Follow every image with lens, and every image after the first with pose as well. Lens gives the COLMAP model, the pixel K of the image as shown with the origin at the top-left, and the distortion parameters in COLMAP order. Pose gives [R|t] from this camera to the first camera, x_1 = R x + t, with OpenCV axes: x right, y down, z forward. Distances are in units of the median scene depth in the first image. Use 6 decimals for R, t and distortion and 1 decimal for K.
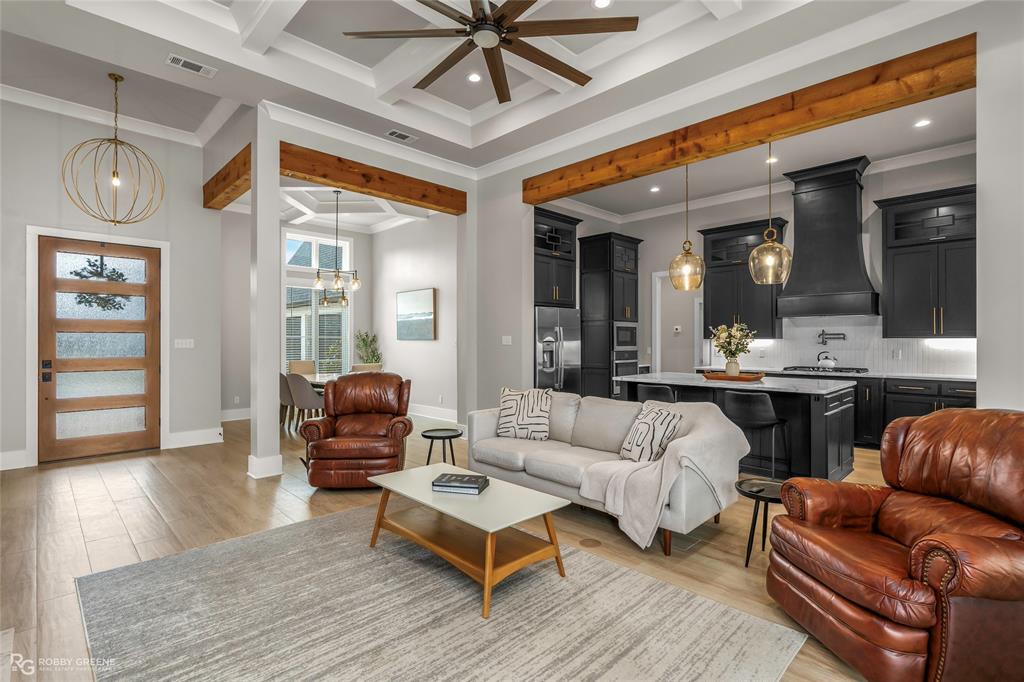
lens RADIAL K [[483.7, 0, 511.2], [0, 483.7, 339.5], [0, 0, 1]] dist [-0.003513, 0.000281]
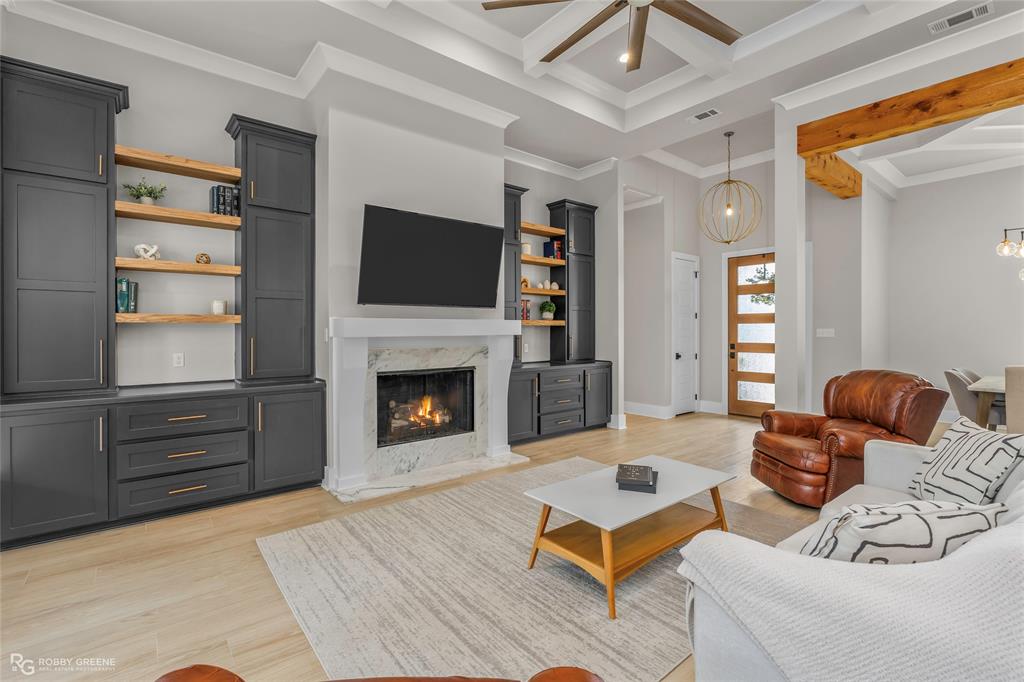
lens RADIAL K [[464.7, 0, 515.5], [0, 464.7, 329.2], [0, 0, 1]] dist [0.000902, 0.000371]
pose [[-0.081659, -0.000796, -0.996660, 0.444888], [0.000530, 1.000000, -0.000842, 0.001051], [0.996660, -0.000597, -0.081659, 0.442552]]
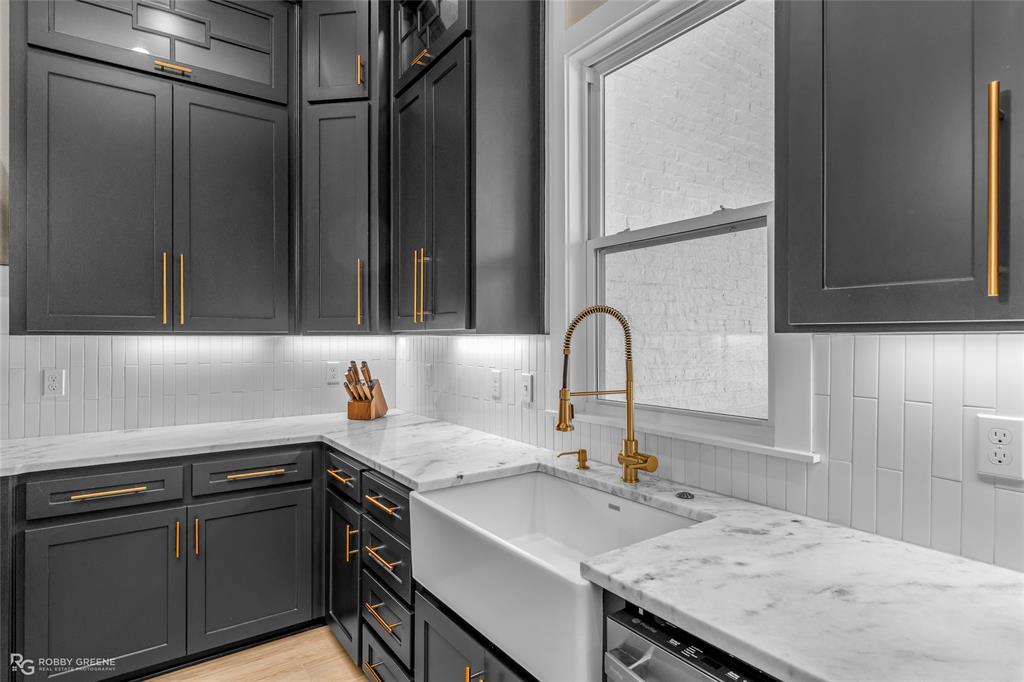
lens RADIAL K [[541.7, 0, 513.8], [0, 541.7, 337.9], [0, 0, 1]] dist [-0.004026, 0.000429]
pose [[0.152799, -0.000490, 0.988257, 0.520184], [-0.001007, 0.999999, 0.000651, -0.001440], [-0.988257, -0.001095, 0.152798, 0.685316]]
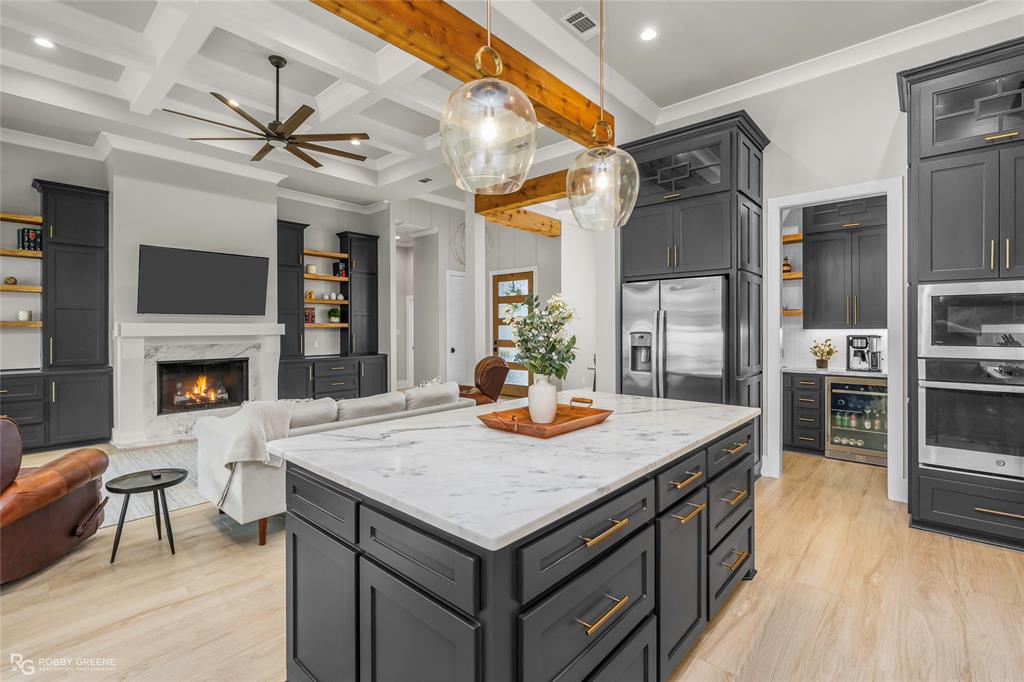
lens RADIAL K [[466.2, 0, 510.7], [0, 466.2, 328.5], [0, 0, 1]] dist [0.002974, 0.000582]
pose [[0.067789, -0.000912, -0.997699, 0.825052], [0.002771, 0.999996, -0.000726, -0.002101], [0.997696, -0.002716, 0.067792, 0.883047]]
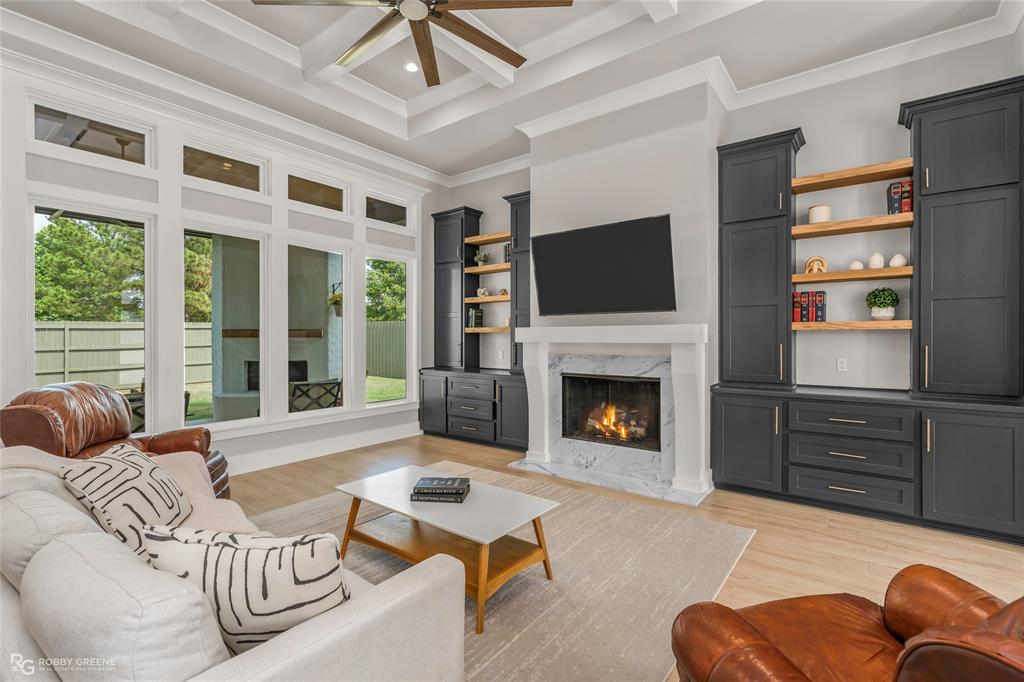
lens RADIAL K [[450.5, 0, 522.2], [0, 450.5, 338.4], [0, 0, 1]] dist [-0.025501, 0.000122]
pose [[-0.989110, 0.003050, -0.147148, -0.074824], [0.002559, 0.999991, 0.003526, 0.001053], [0.147157, 0.003111, -0.989108, 0.986328]]
